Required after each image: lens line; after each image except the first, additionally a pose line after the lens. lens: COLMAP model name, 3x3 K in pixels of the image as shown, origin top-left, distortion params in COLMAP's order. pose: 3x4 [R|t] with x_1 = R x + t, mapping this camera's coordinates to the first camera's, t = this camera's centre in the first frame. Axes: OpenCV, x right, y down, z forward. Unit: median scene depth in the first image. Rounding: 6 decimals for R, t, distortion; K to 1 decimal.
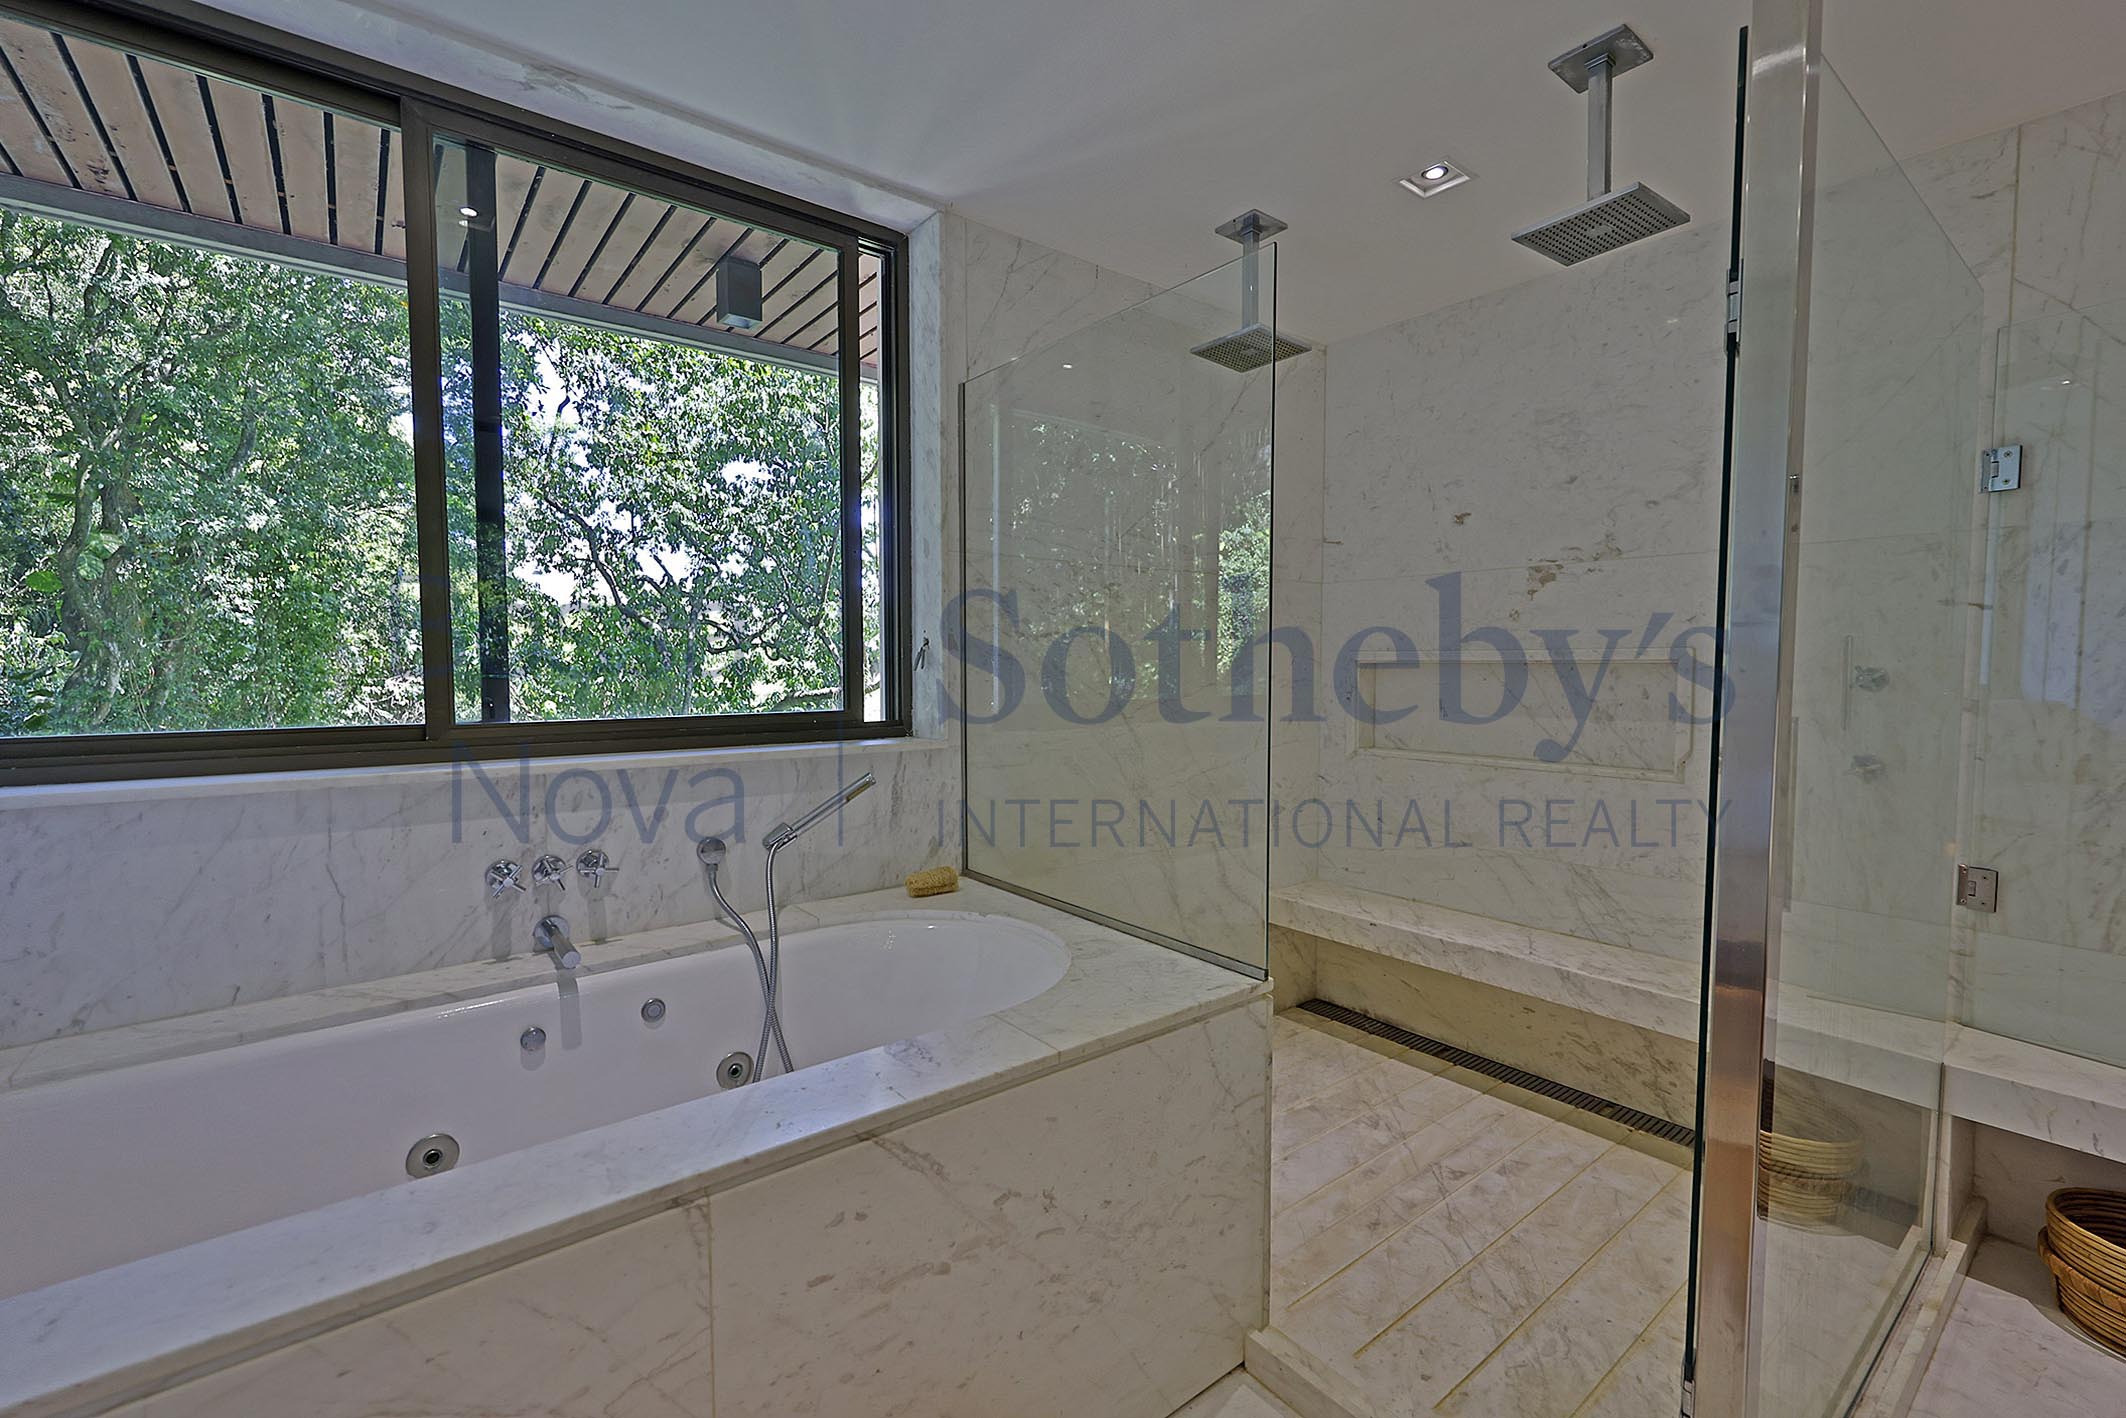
lens RADIAL K [[906.7, 0, 1063.7], [0, 906.7, 711.8], [0, 0, 1]] dist [0.002300, -0.001378]
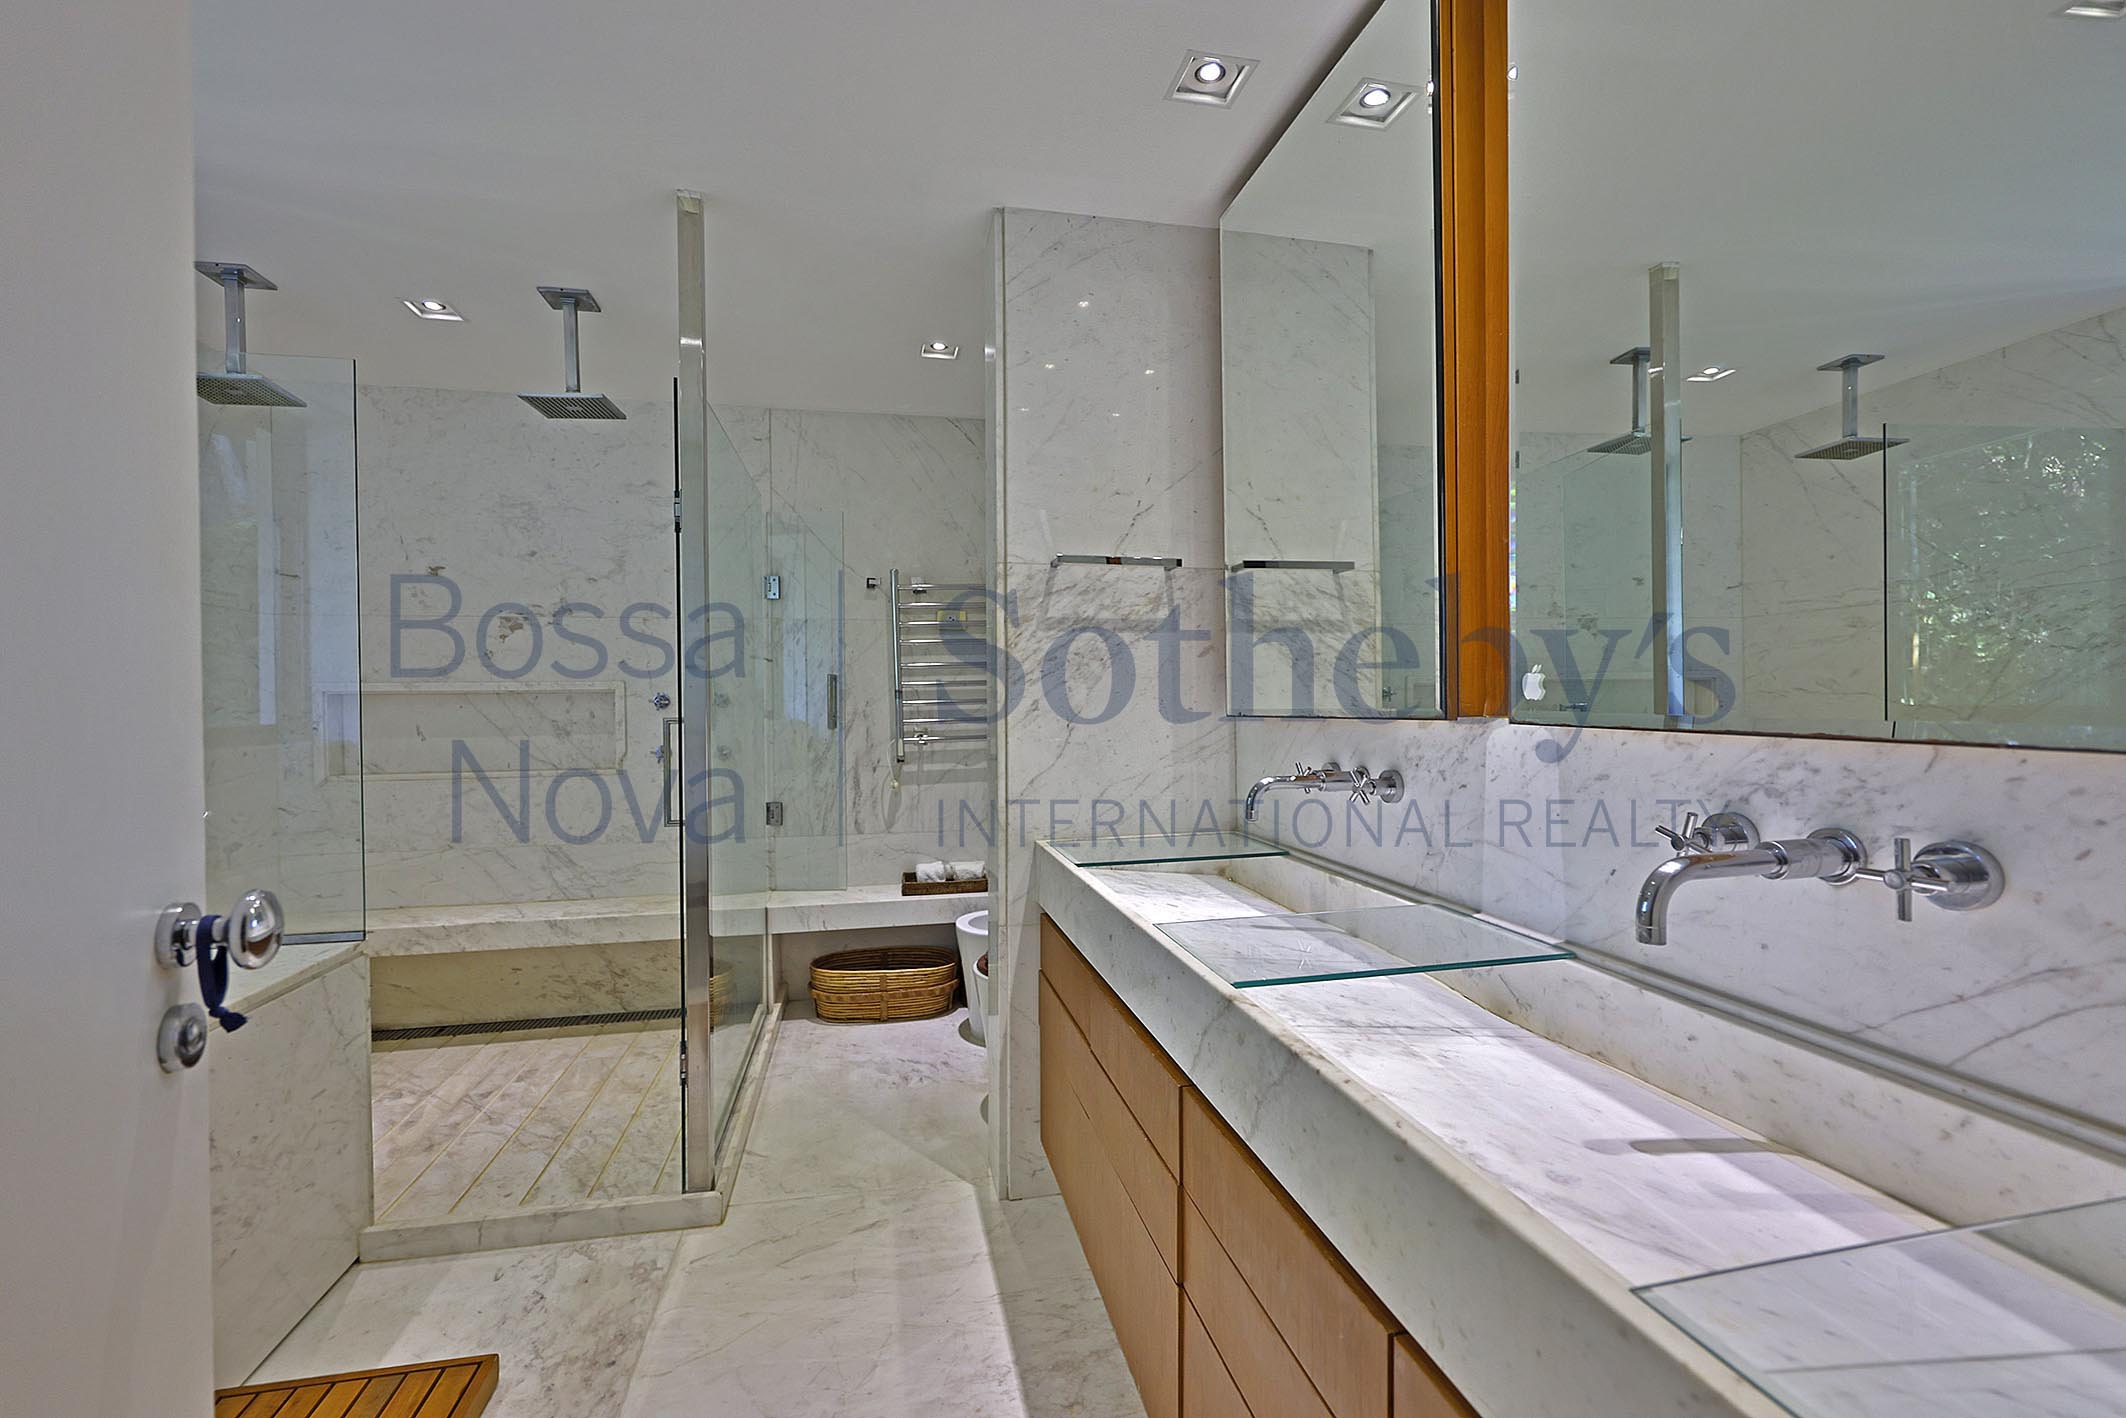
lens RADIAL K [[906.7, 0, 1065.0], [0, 906.7, 705.9], [0, 0, 1]] dist [0.002300, -0.001378]
pose [[0.440836, -0.010549, 0.897526, -0.399046], [0.058623, 0.998134, -0.017062, 0.046091], [-0.895671, 0.060137, 0.440632, -0.366407]]
